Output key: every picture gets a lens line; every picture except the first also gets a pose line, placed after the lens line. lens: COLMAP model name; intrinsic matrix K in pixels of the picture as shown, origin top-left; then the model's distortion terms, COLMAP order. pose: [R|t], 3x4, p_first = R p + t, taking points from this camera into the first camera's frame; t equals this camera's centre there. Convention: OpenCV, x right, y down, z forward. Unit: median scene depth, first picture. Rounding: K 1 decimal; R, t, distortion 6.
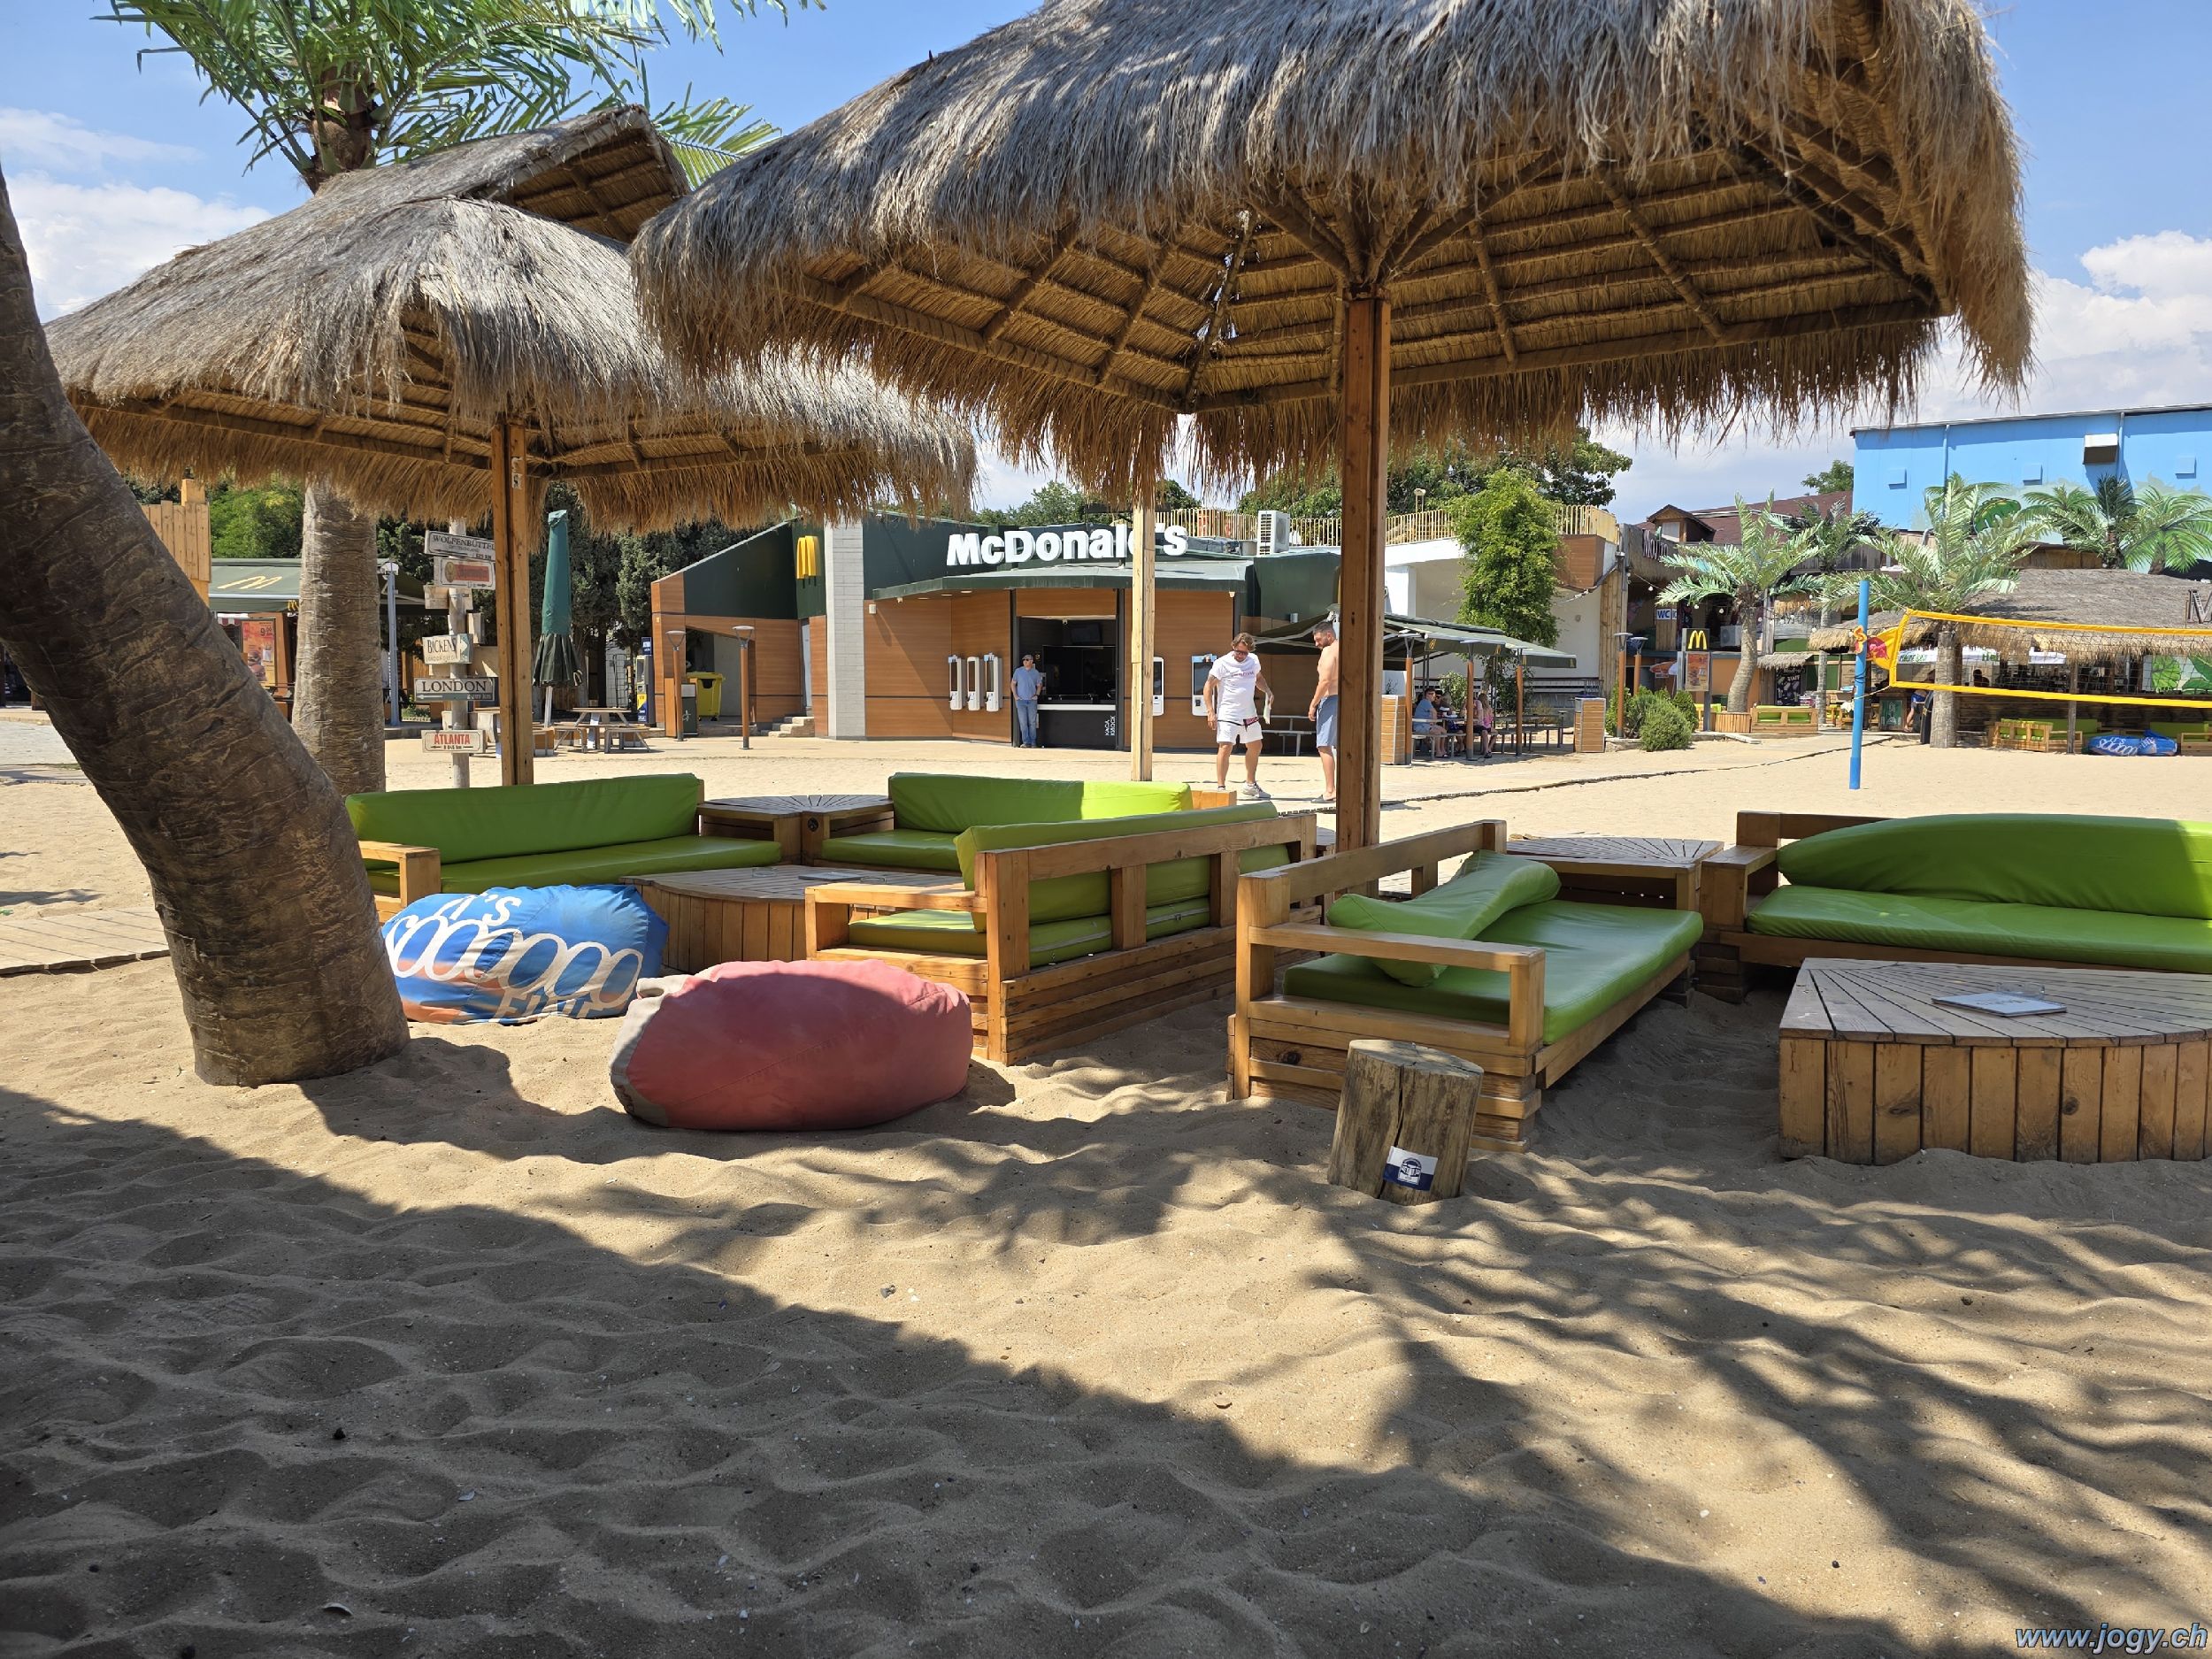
lens RADIAL K [[1461.9, 0, 1090.6], [0, 1461.9, 825.5], [0, 0, 1]] dist [0.069166, -0.064986]
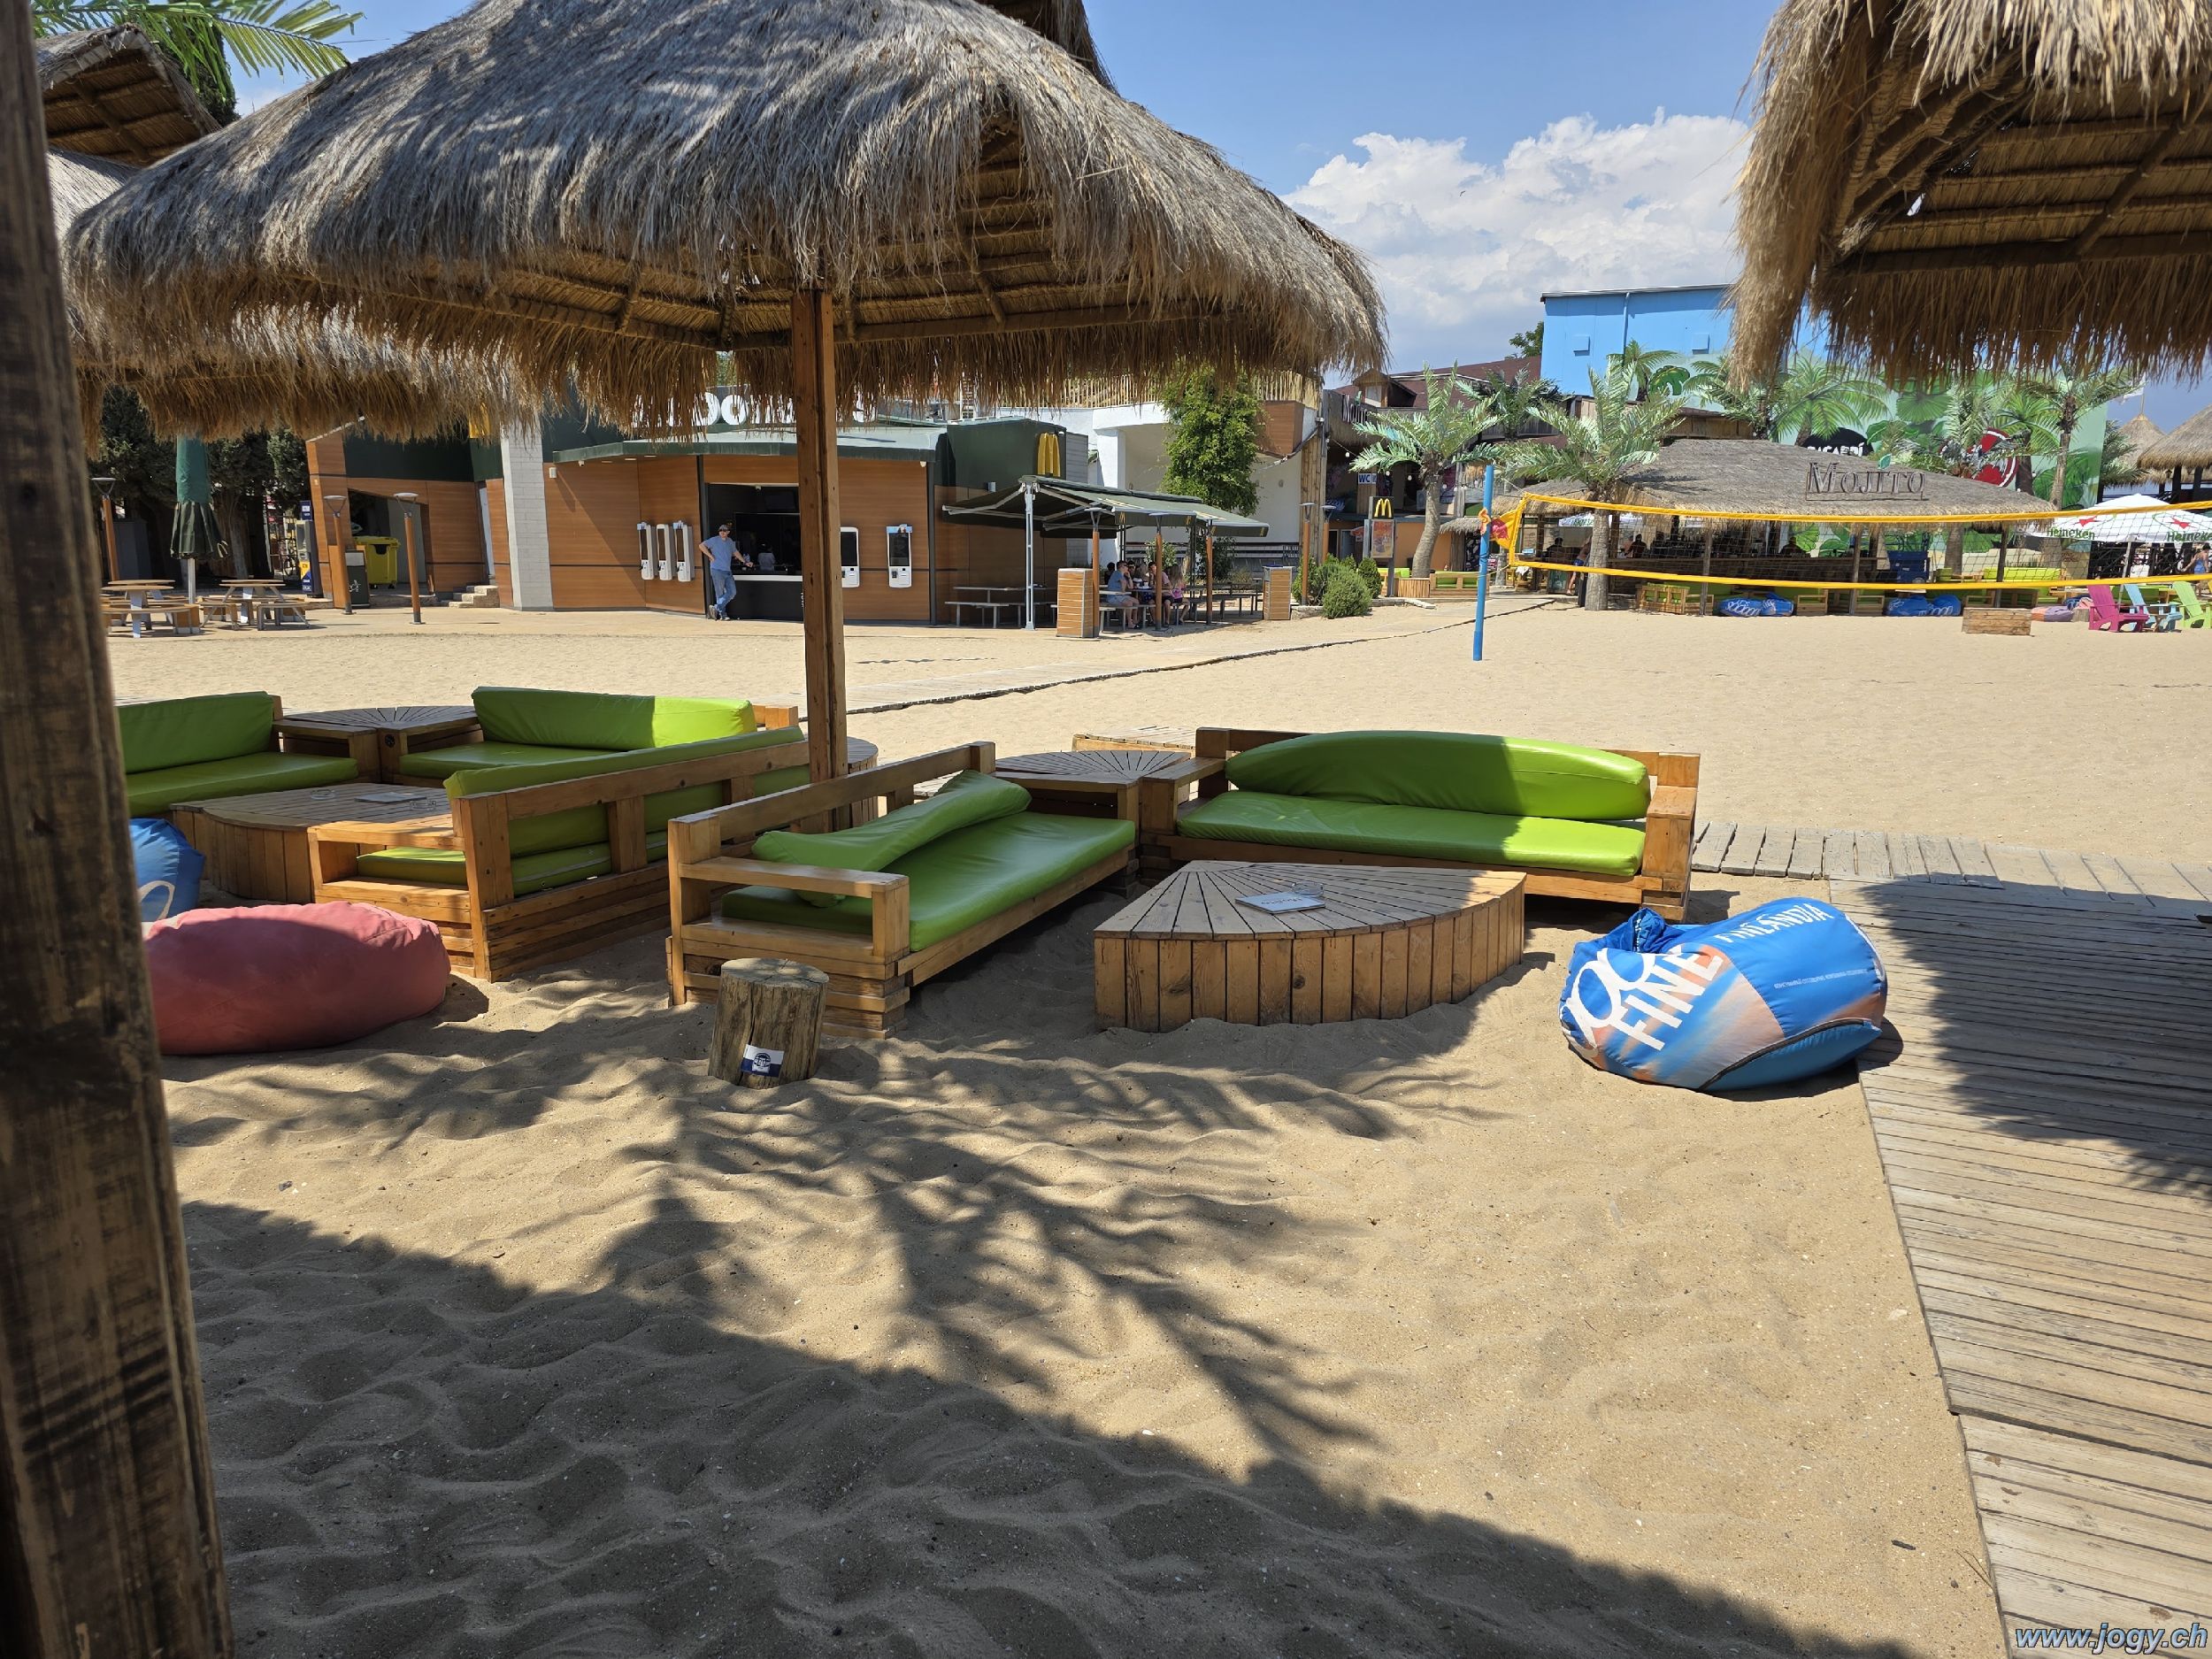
lens RADIAL K [[1486.9, 0, 1097.2], [0, 1486.9, 852.8], [0, 0, 1]] dist [0.068585, -0.066685]
pose [[0.989368, -0.029849, 0.142340, 0.267875], [0.012232, 0.992322, 0.123073, -0.082247], [-0.144921, -0.120023, 0.982137, -0.235439]]
